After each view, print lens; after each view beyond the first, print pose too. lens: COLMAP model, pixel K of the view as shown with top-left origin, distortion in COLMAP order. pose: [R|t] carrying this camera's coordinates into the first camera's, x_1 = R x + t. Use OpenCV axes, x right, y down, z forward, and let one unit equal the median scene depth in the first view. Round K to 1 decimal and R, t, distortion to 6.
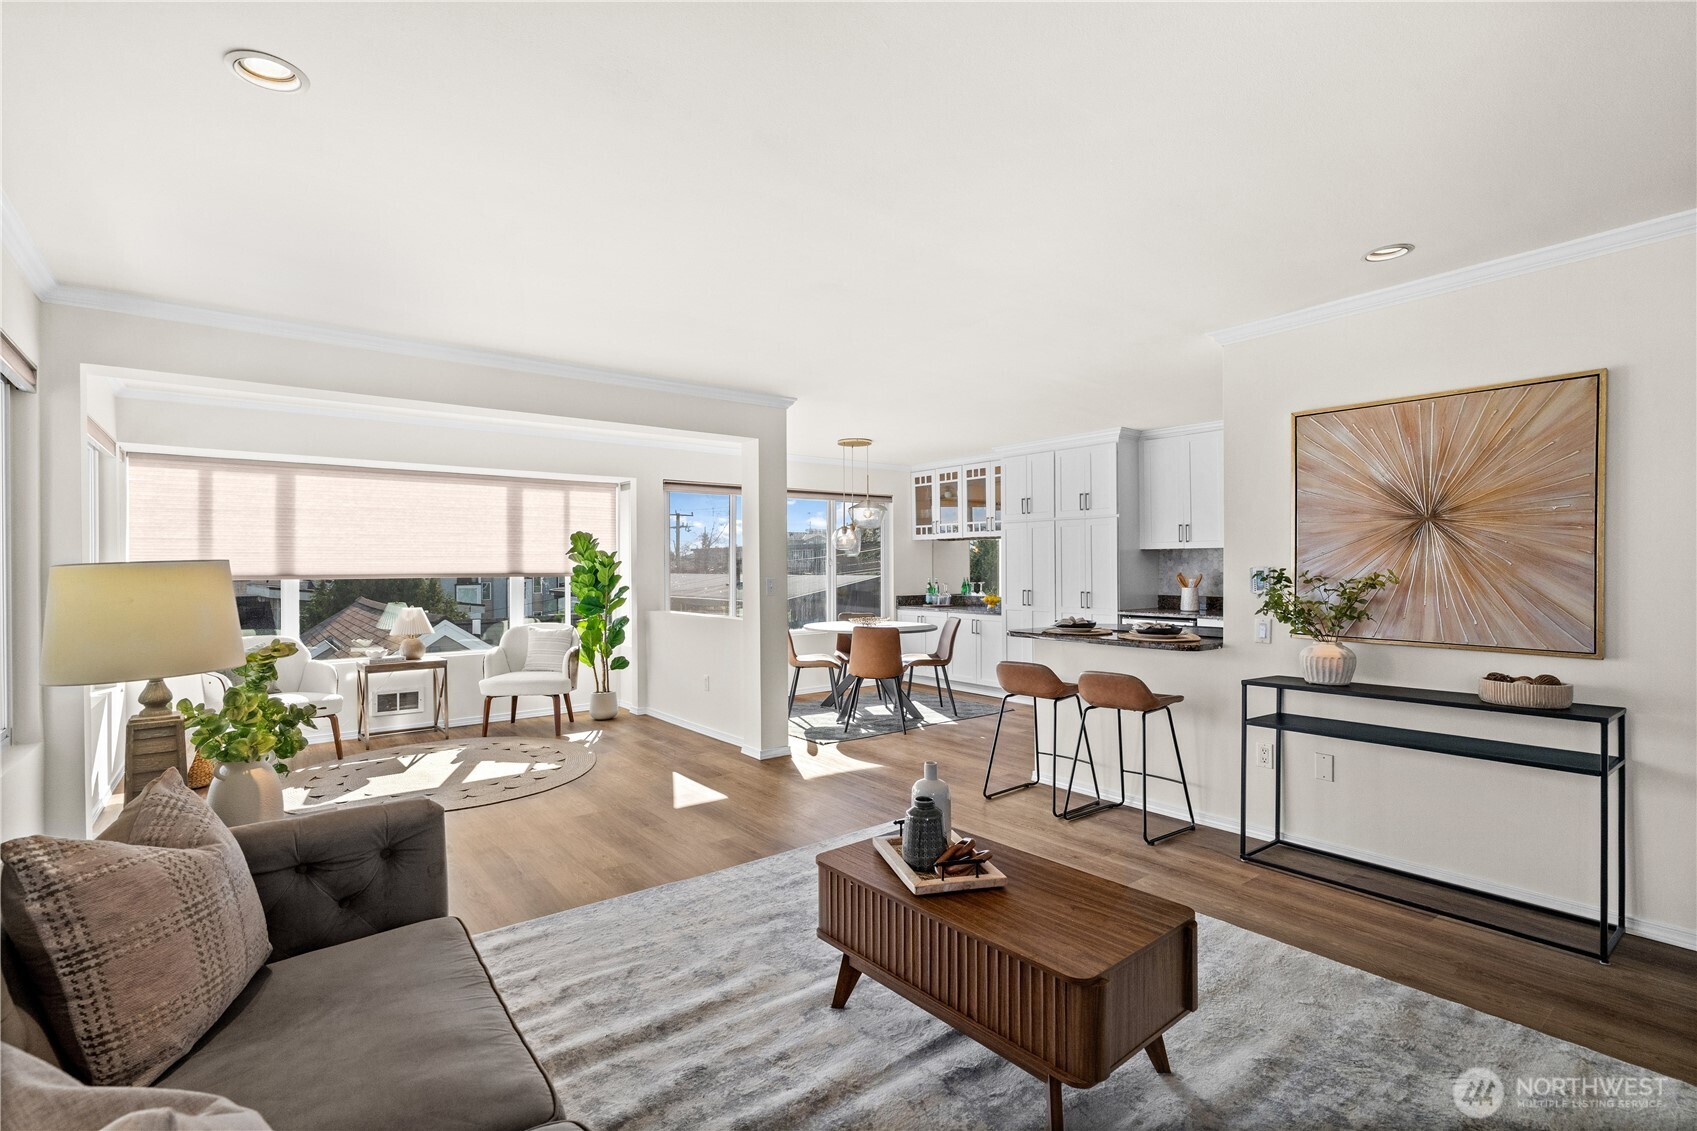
lens RADIAL K [[770.2, 0, 842.9], [0, 770.2, 570.1], [0, 0, 1]] dist [-0.005906, 0.000163]
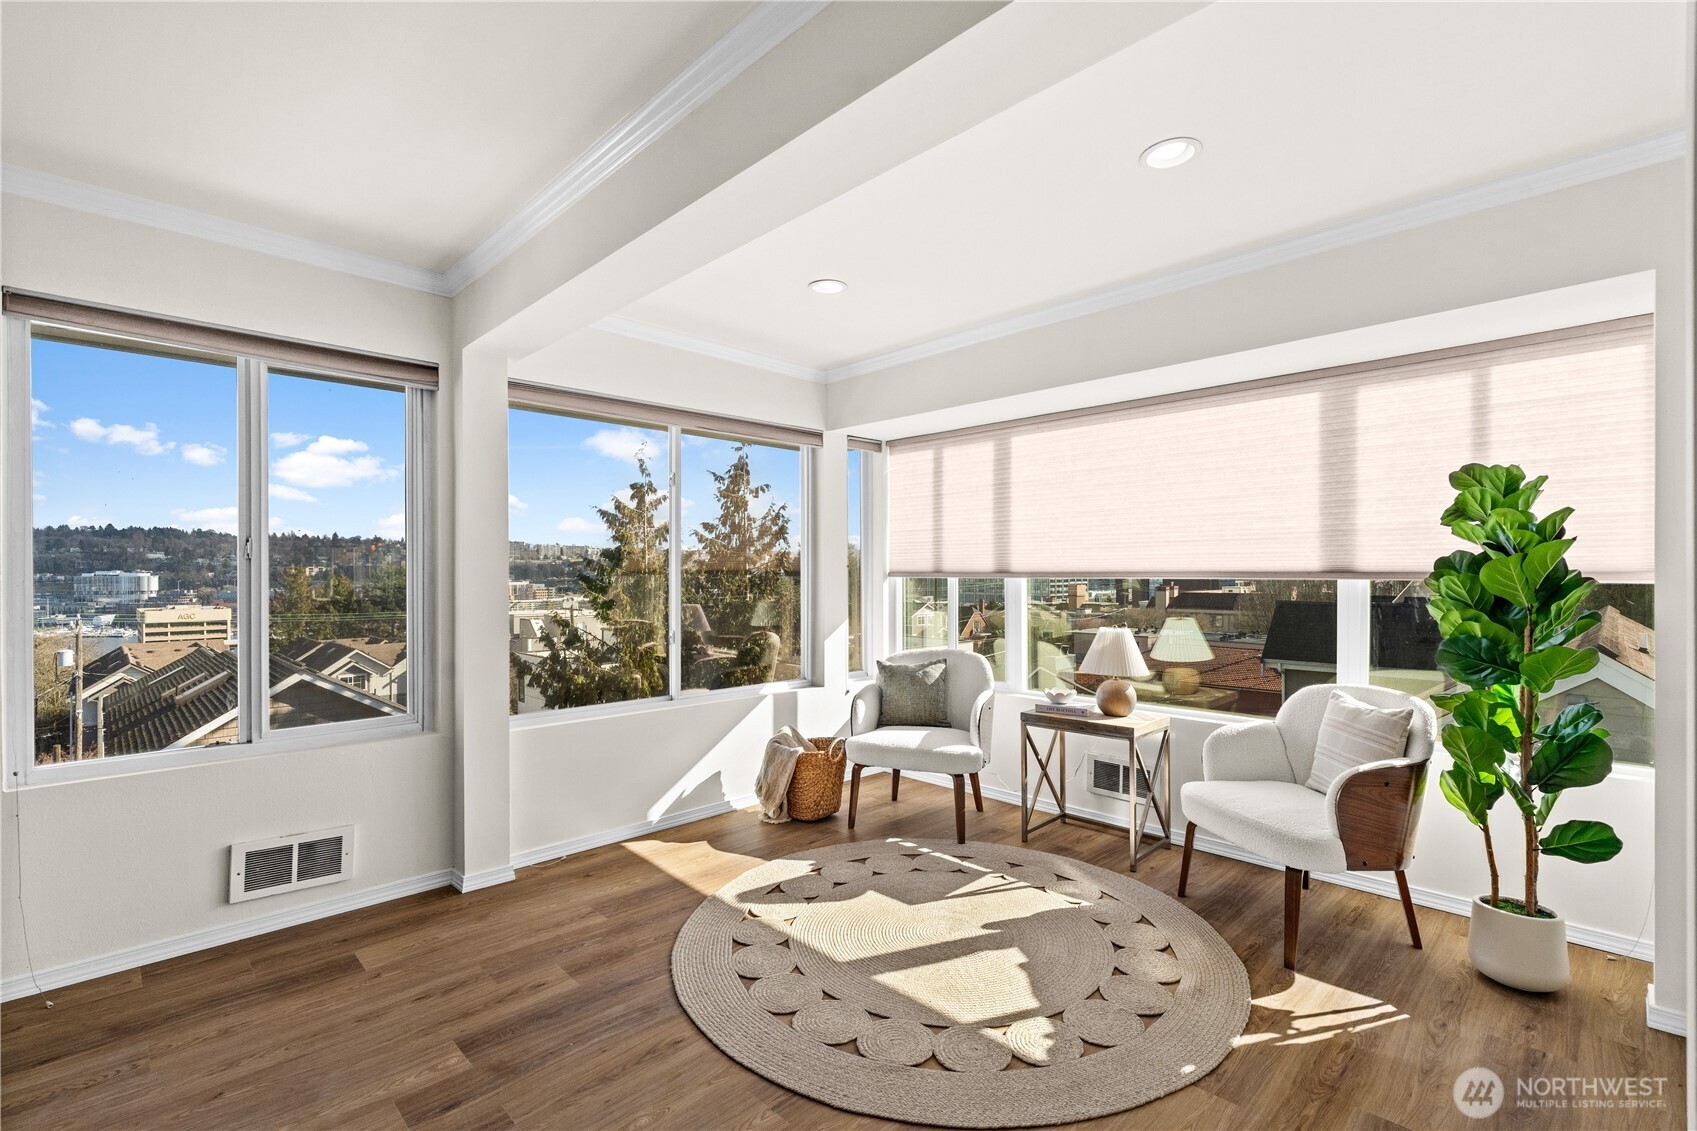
lens RADIAL K [[770.2, 0, 842.9], [0, 770.2, 570.1], [0, 0, 1]] dist [-0.005906, 0.000163]
pose [[0.099883, 0.002926, -0.994995, 0.009143], [-0.001819, 0.999995, 0.002758, 0.002360], [0.994998, 0.001534, 0.099887, 0.650235]]
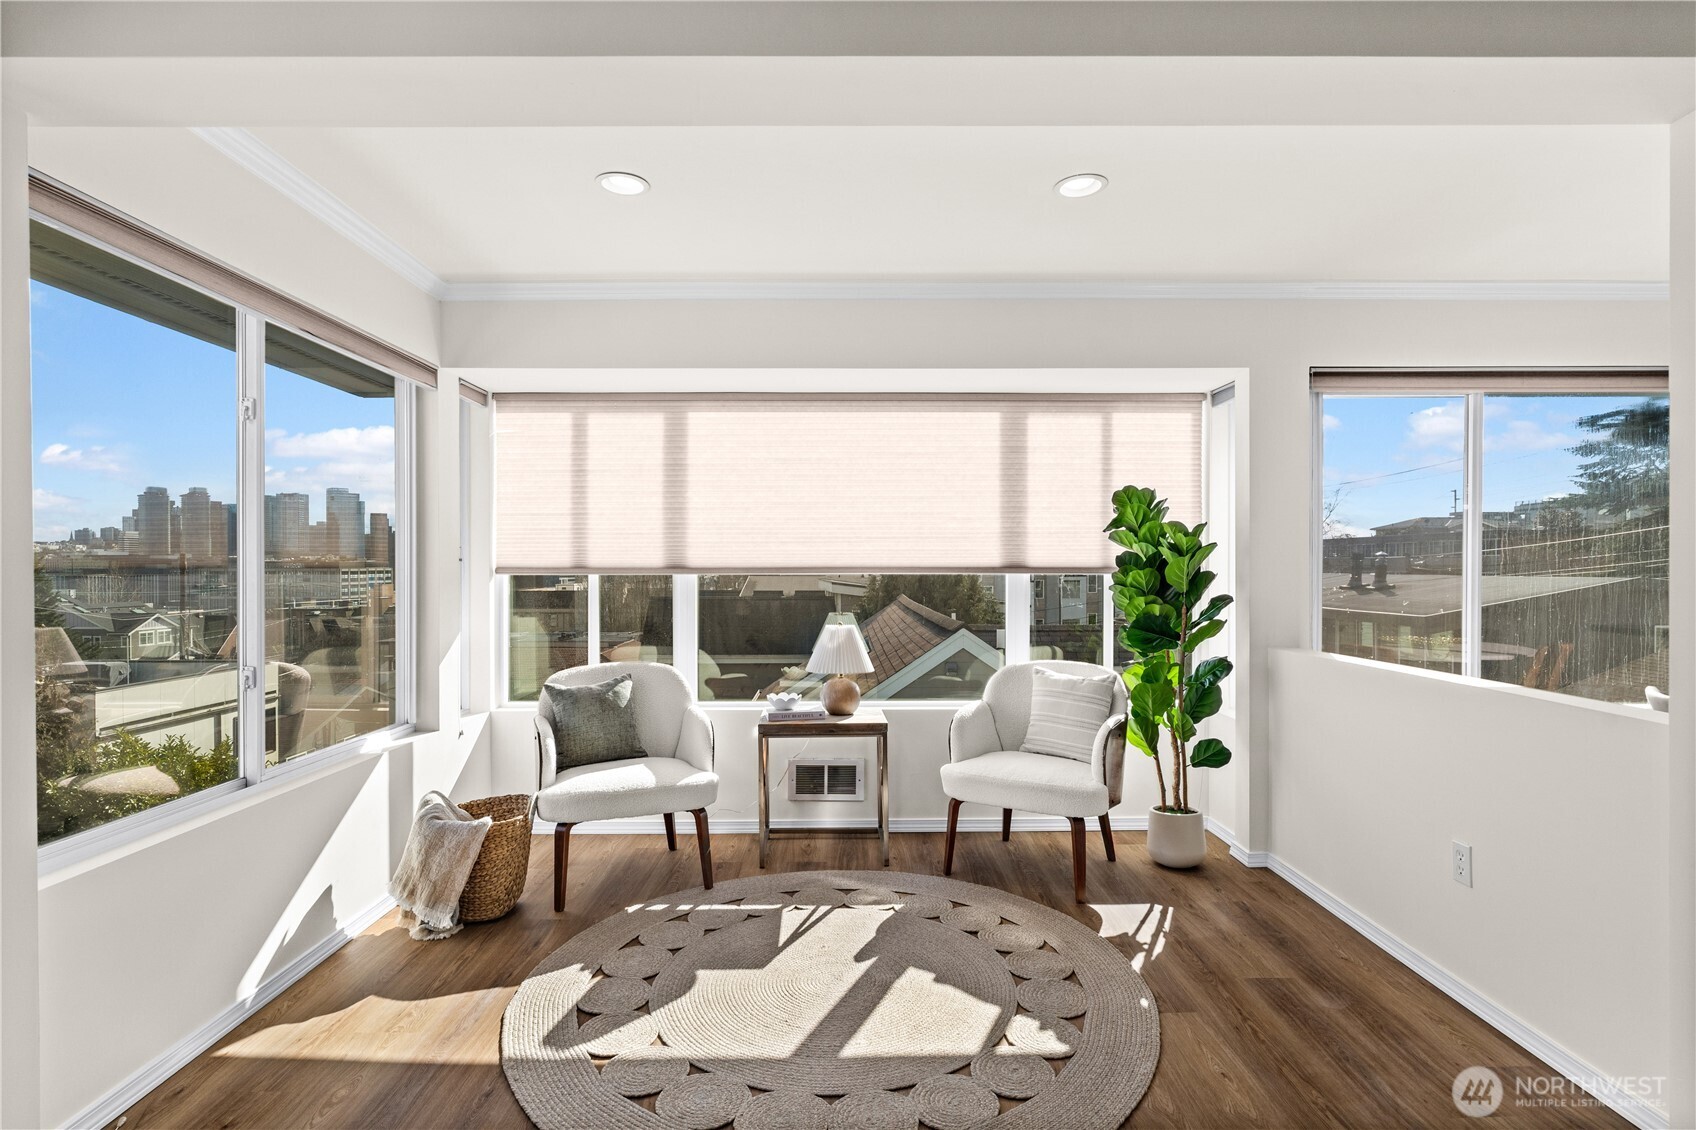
lens RADIAL K [[850.5, 0, 850.4], [0, 850.5, 570.9], [0, 0, 1]] dist [-0.007691, 0.000000]
pose [[0.790142, 0.006750, -0.612886, -0.143594], [-0.004508, 0.999976, 0.005202, 0.004118], [0.612907, -0.001347, 0.790154, 0.443027]]
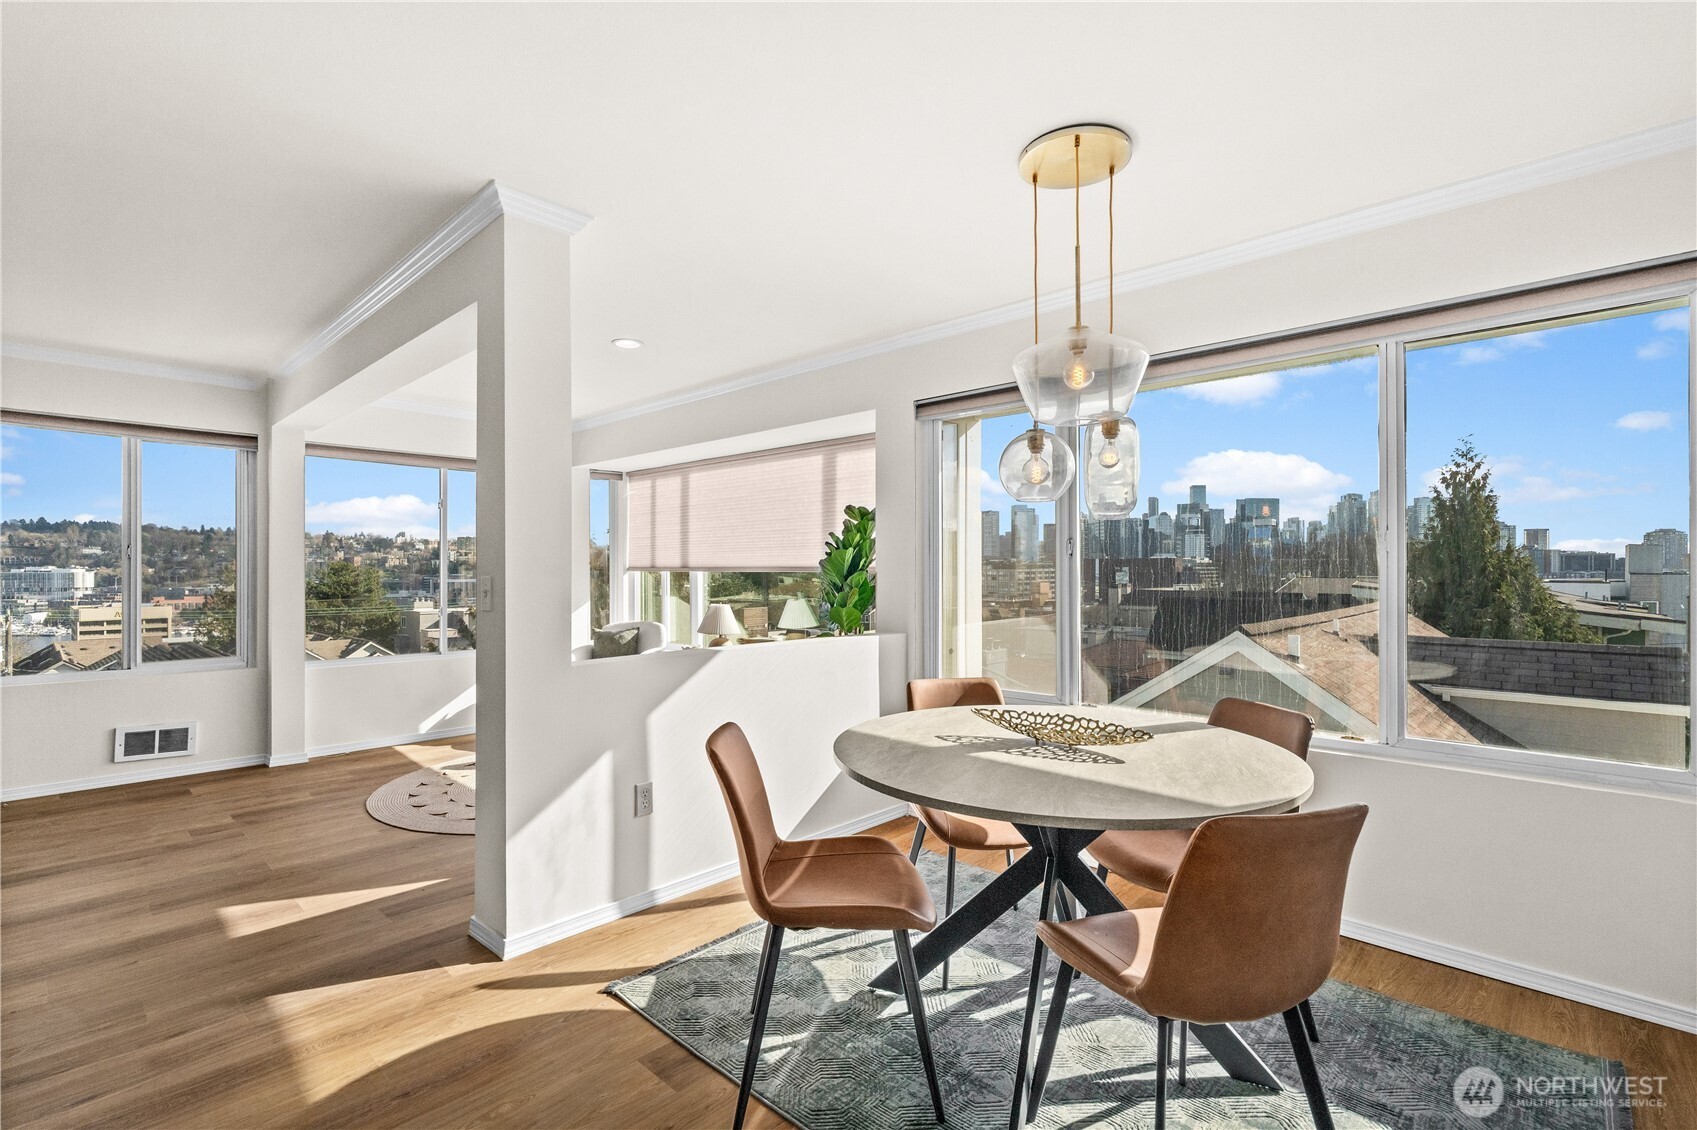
lens RADIAL K [[777.9, 0, 841.5], [0, 777.9, 564.0], [0, 0, 1]] dist [-0.002651, -0.000913]
pose [[0.137467, -0.001067, -0.990506, 0.334008], [-0.003615, 0.999992, -0.001578, 0.002285], [0.990500, 0.003797, 0.137462, 0.903854]]
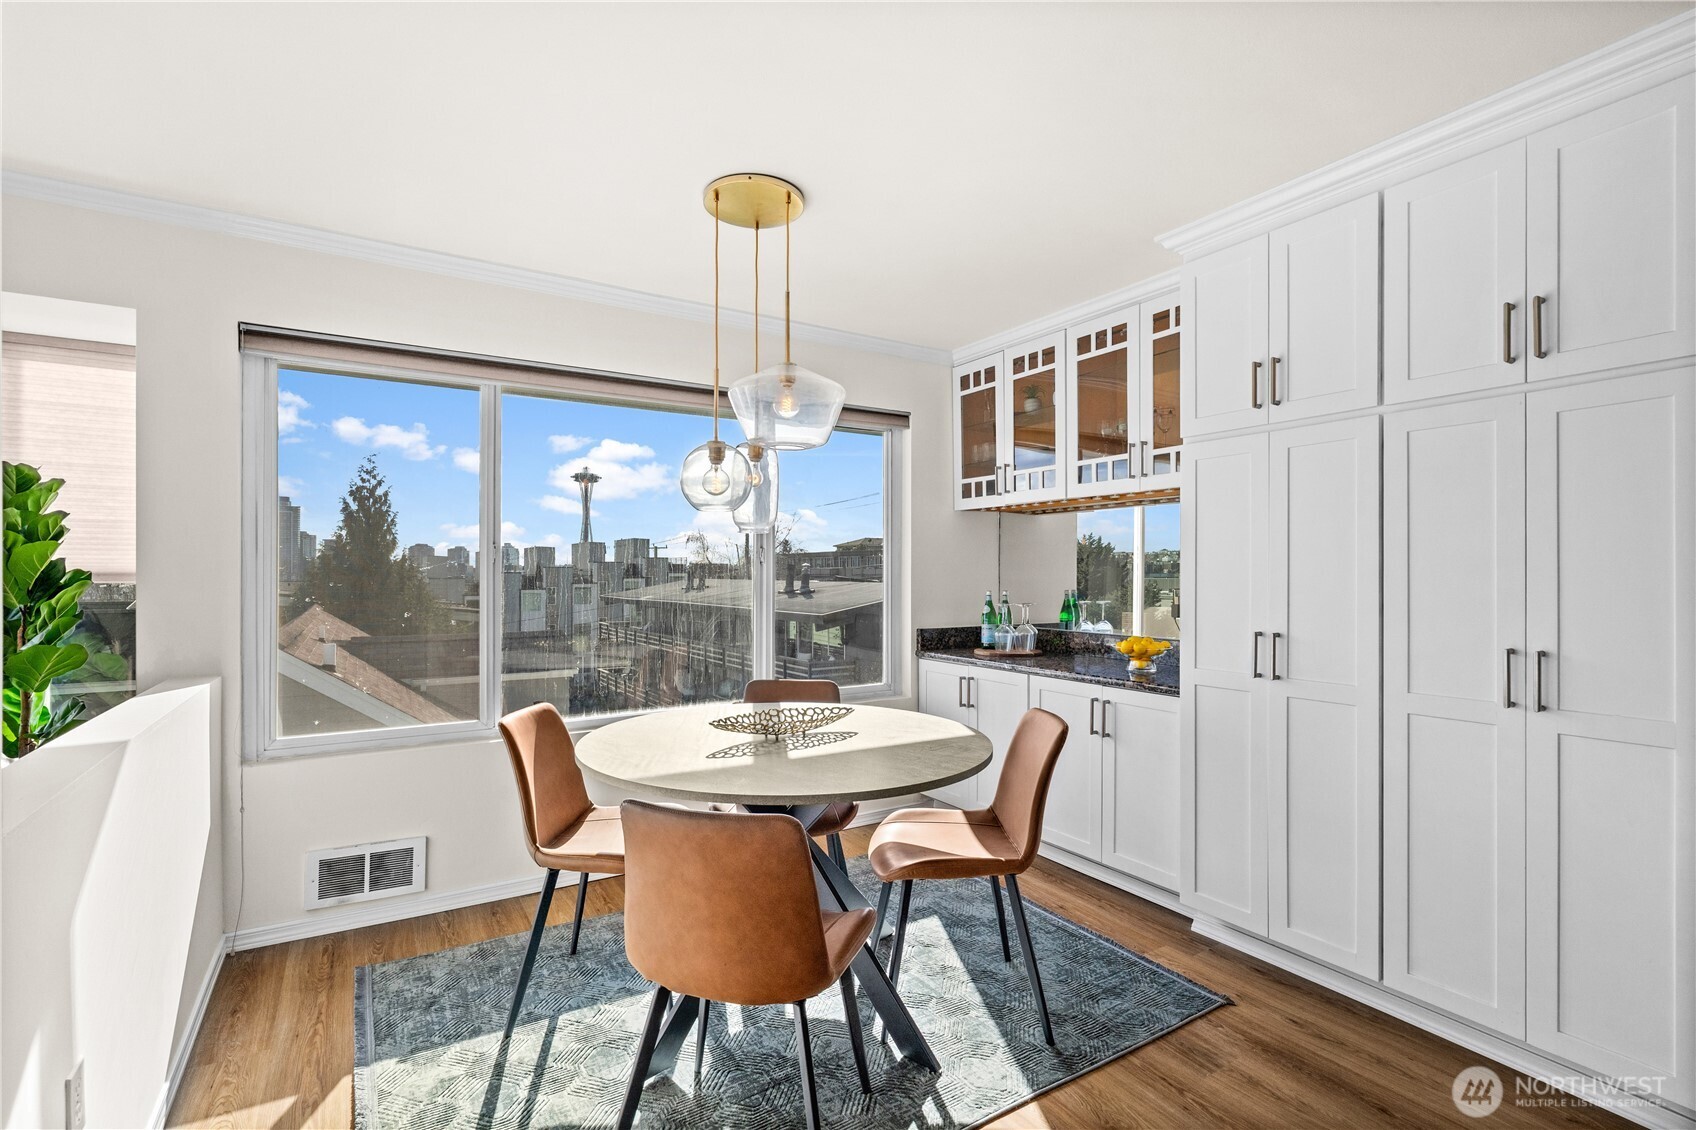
lens RADIAL K [[765.3, 0, 833.1], [0, 765.3, 575.2], [0, 0, 1]] dist [0.001540, -0.000034]
pose [[0.992401, 0.006447, -0.122875, 0.098332], [-0.006754, 0.999975, -0.002081, 0.002911], [0.122859, 0.002895, 0.992420, 0.696046]]
